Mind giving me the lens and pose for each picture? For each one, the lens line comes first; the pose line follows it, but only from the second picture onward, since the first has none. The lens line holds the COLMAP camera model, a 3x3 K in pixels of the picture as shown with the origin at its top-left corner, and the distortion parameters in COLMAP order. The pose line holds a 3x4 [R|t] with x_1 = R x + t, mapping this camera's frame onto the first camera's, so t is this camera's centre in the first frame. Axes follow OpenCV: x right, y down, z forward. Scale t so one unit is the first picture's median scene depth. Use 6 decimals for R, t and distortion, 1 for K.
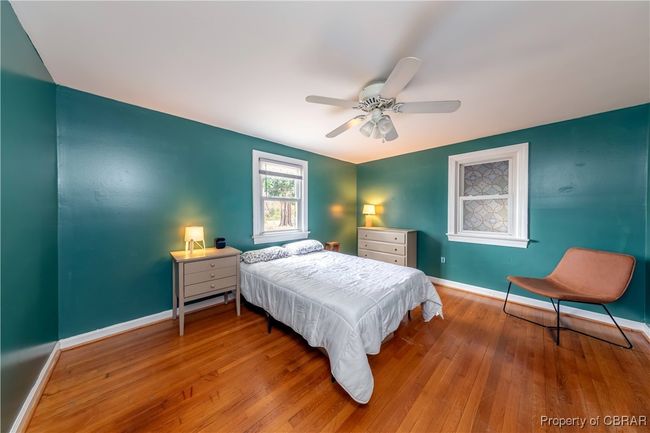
lens RADIAL K [[206.2, 0, 326.9], [0, 206.2, 214.2], [0, 0, 1]] dist [0.006514, -0.000080]
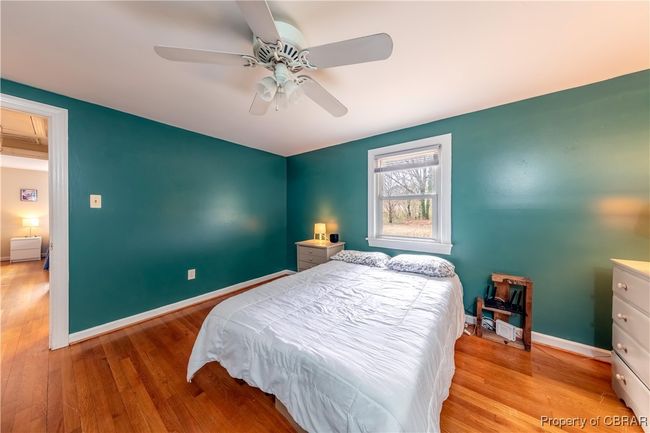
lens RADIAL K [[206.2, 0, 326.9], [0, 206.2, 214.6], [0, 0, 1]] dist [0.006514, -0.000080]
pose [[0.151040, 0.006536, -0.988506, 0.566517], [-0.016260, 0.999859, 0.004127, -0.004852], [0.988394, 0.015449, 0.151125, 0.632647]]
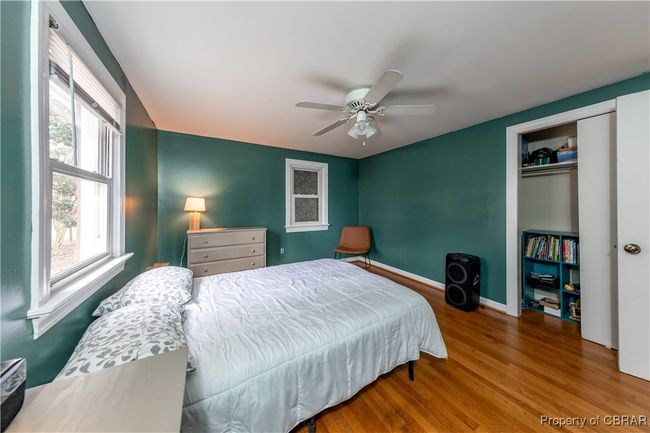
lens RADIAL K [[206.2, 0, 329.3], [0, 206.2, 205.6], [0, 0, 1]] dist [0.006514, -0.000080]
pose [[0.218299, 0.005278, 0.975868, -0.508278], [0.018430, 0.999785, -0.009530, -0.004914], [-0.975708, 0.020066, 0.218155, 0.577724]]
